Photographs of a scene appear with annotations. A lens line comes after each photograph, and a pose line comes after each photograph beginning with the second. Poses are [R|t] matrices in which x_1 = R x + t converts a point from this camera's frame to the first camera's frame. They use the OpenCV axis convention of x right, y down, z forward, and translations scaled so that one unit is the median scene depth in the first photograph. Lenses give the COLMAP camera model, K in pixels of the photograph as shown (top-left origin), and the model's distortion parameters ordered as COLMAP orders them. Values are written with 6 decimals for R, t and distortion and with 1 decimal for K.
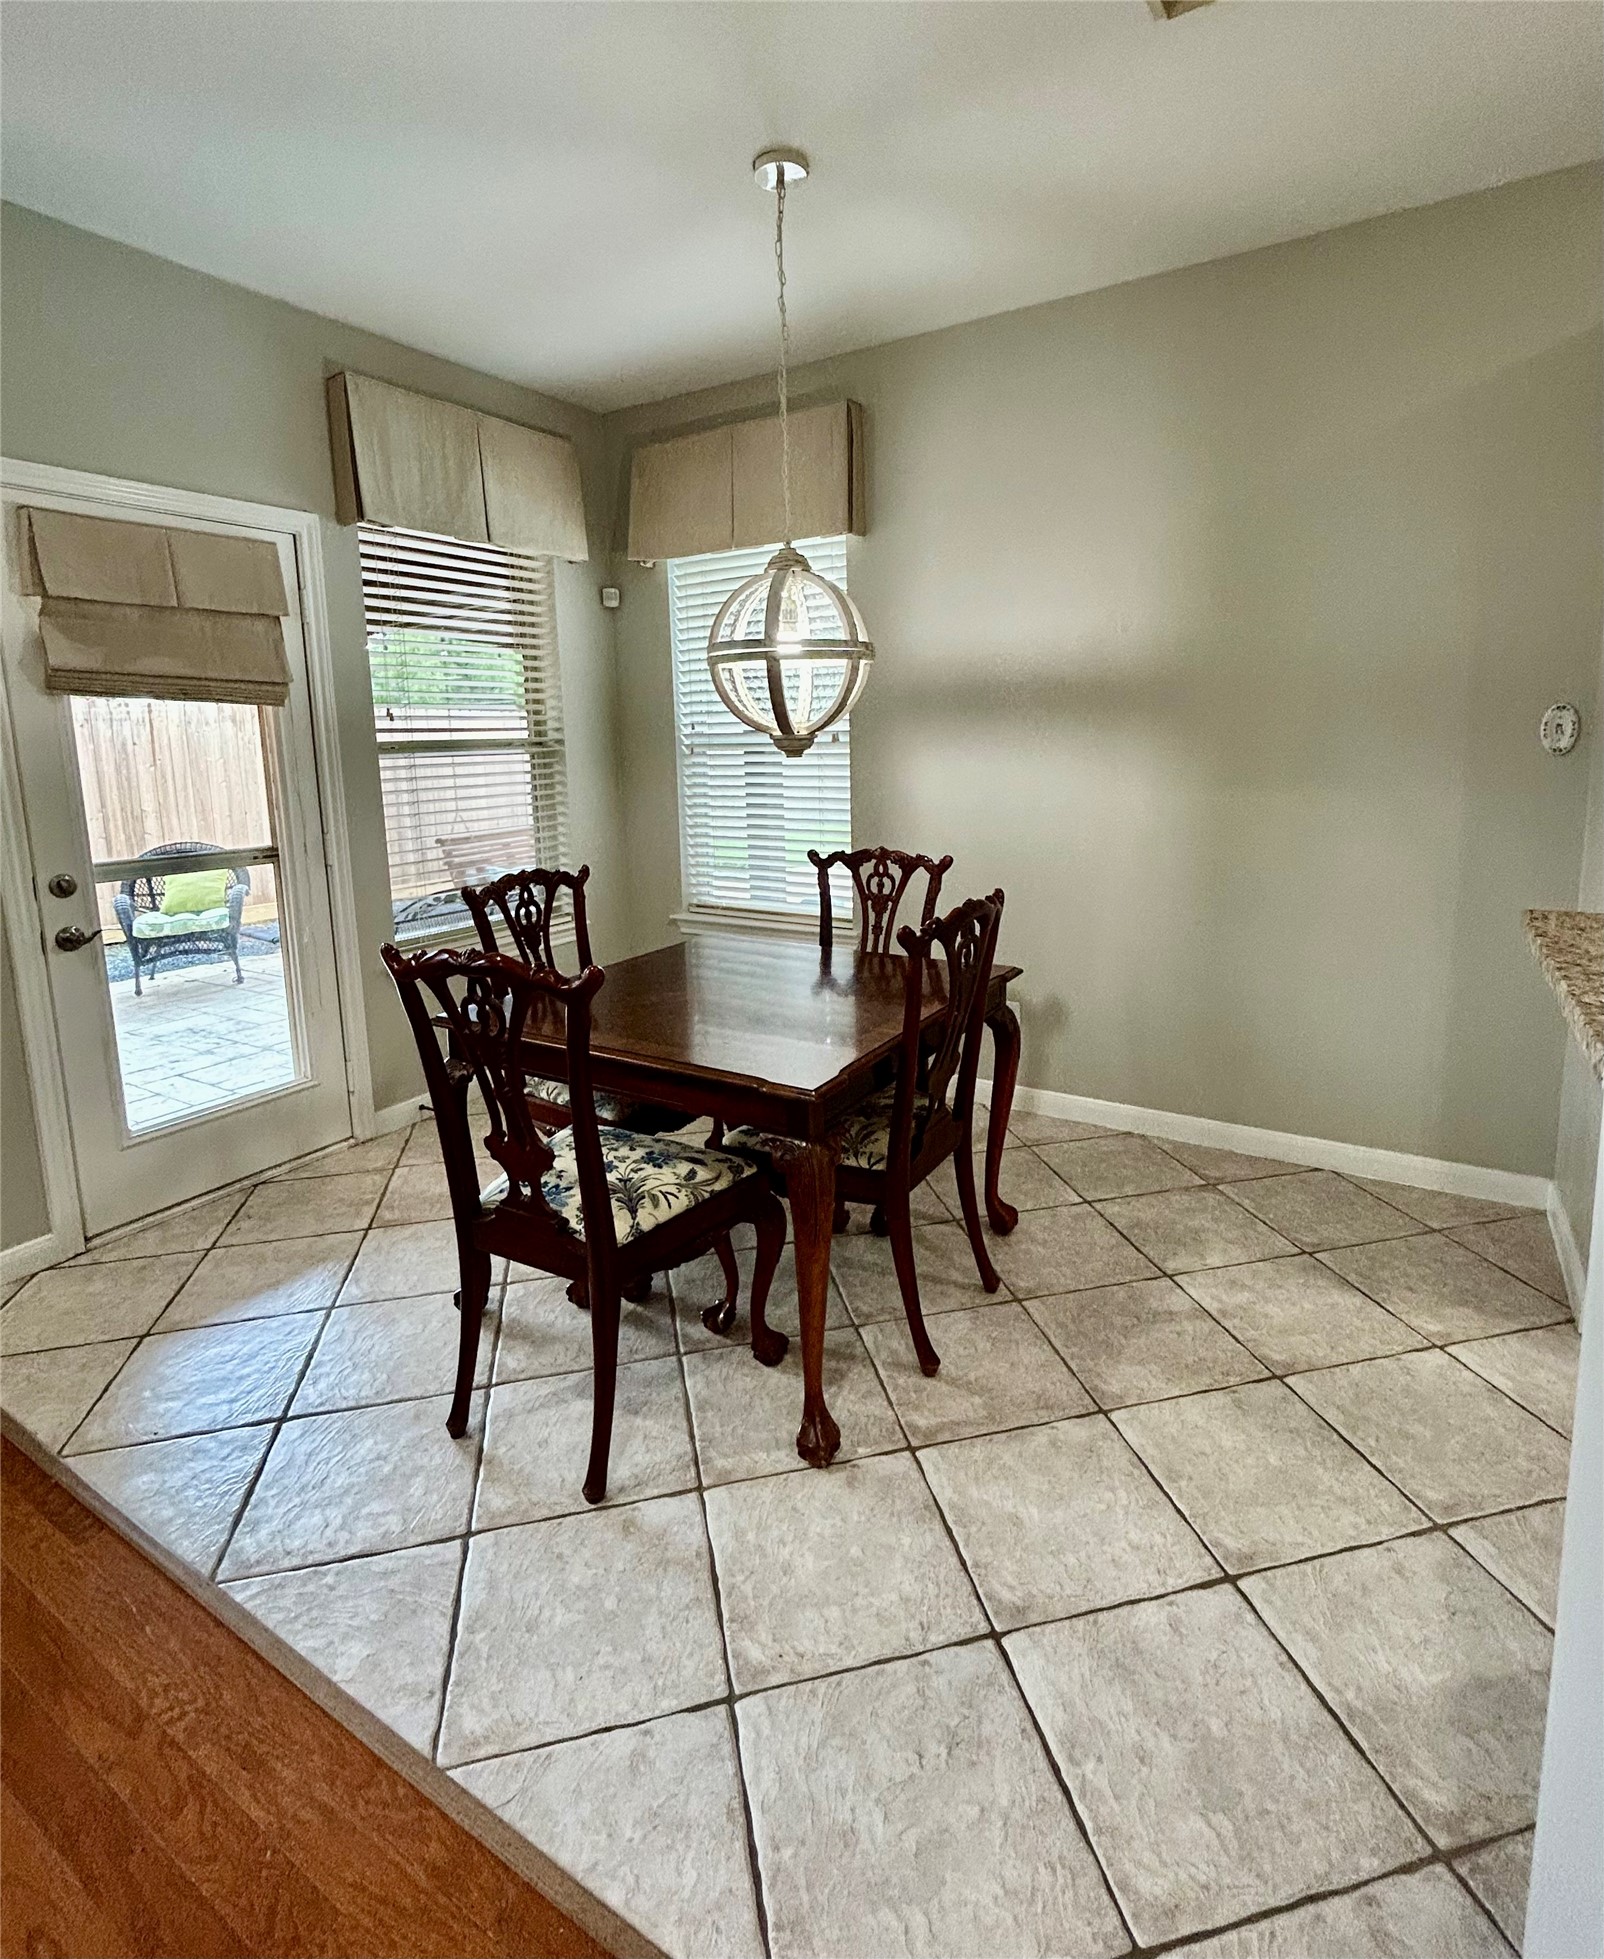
lens RADIAL K [[936.4, 0, 794.0], [0, 936.4, 905.8], [0, 0, 1]] dist [-0.001408, -0.001231]
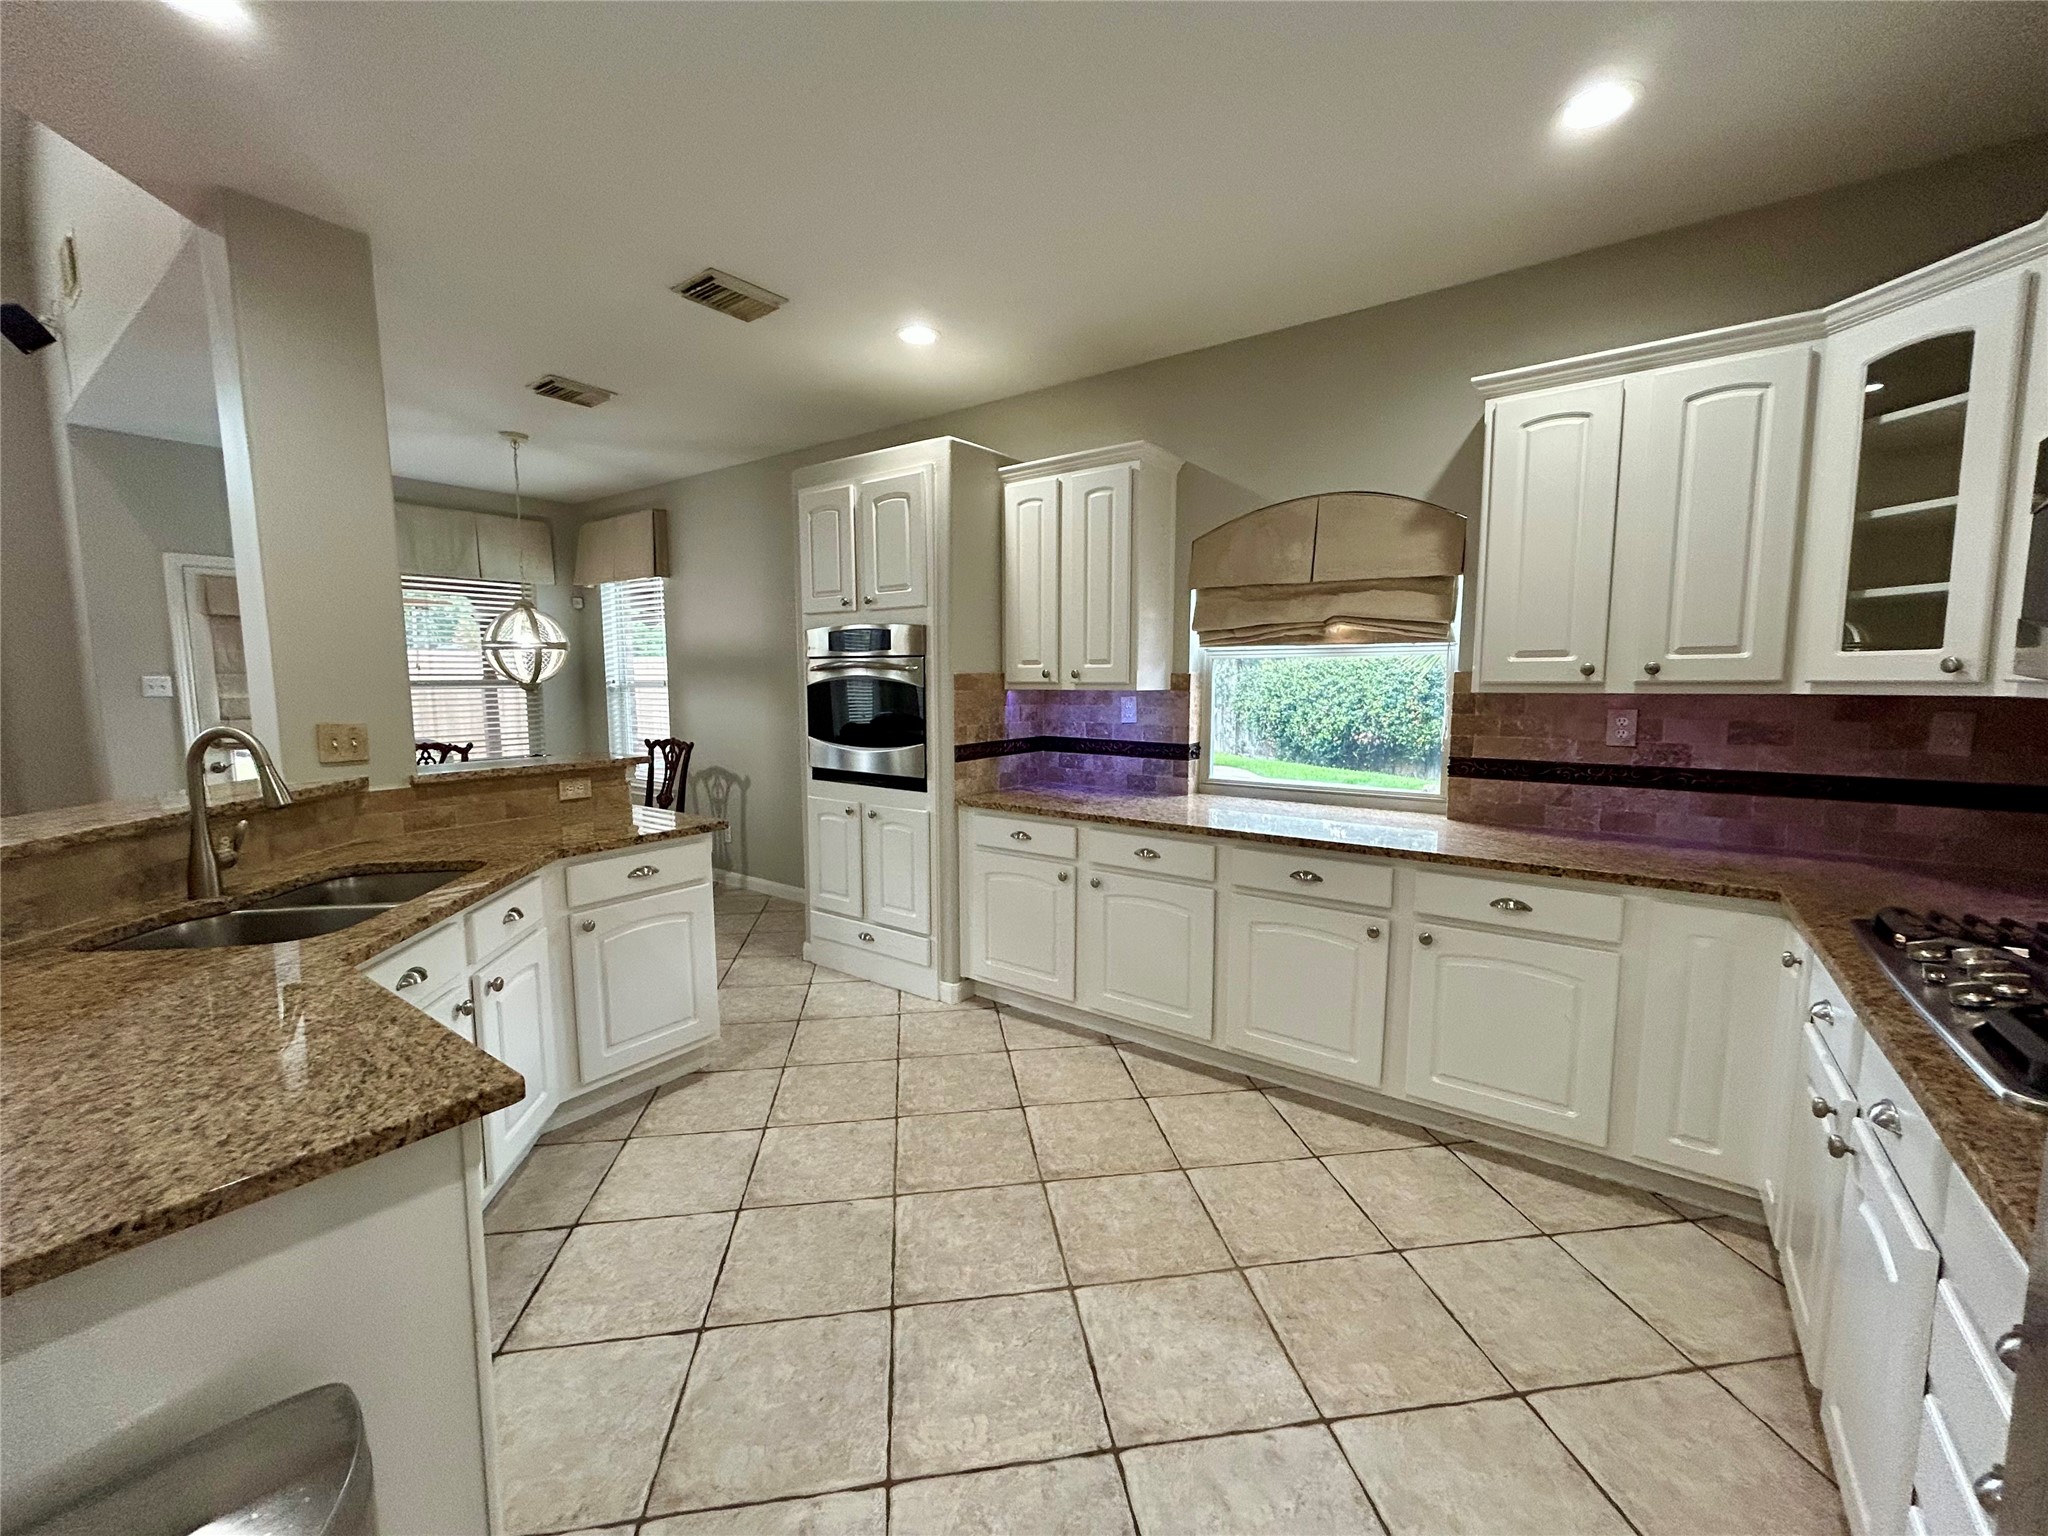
lens RADIAL K [[827.3, 0, 1026.9], [0, 827.3, 762.5], [0, 0, 1]] dist [-0.003389, 0.002178]
pose [[0.995339, 0.032815, -0.090688, 0.962013], [-0.039953, 0.996149, -0.078045, 0.072953], [0.087778, 0.081304, 0.992817, -0.549099]]
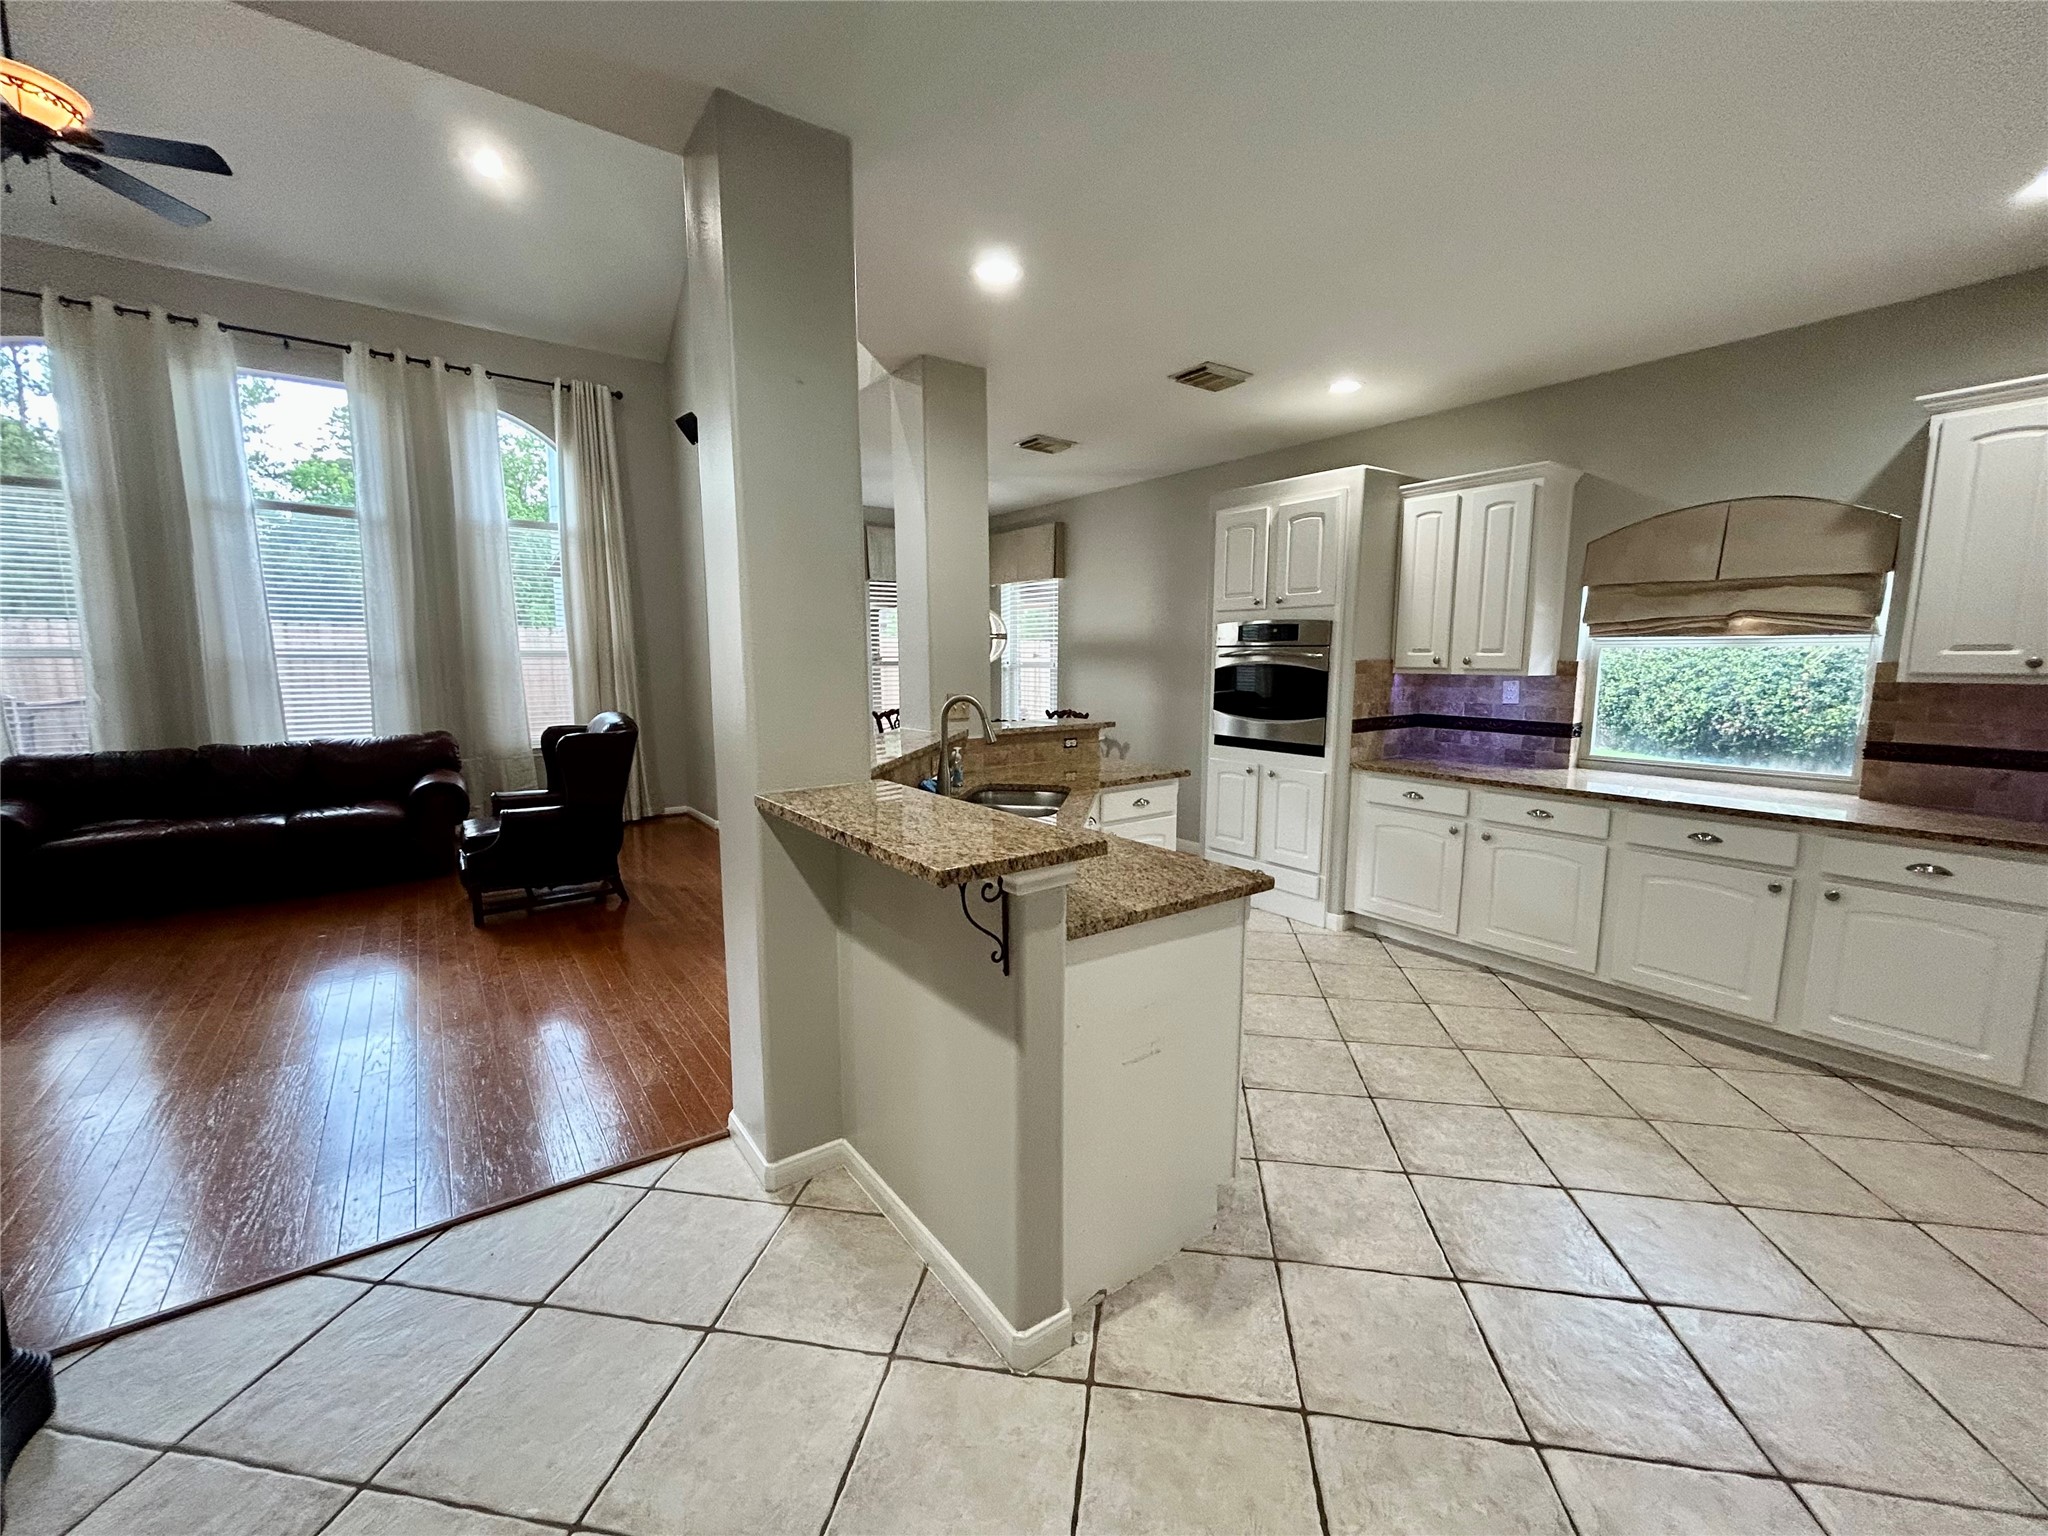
lens RADIAL K [[827.3, 0, 1024.2], [0, 827.3, 764.7], [0, 0, 1]] dist [-0.003389, 0.002178]
pose [[0.919297, 0.076662, -0.386025, 0.810882], [-0.094982, 0.995069, -0.028582, 0.126108], [0.381931, 0.062941, 0.922045, -0.877411]]
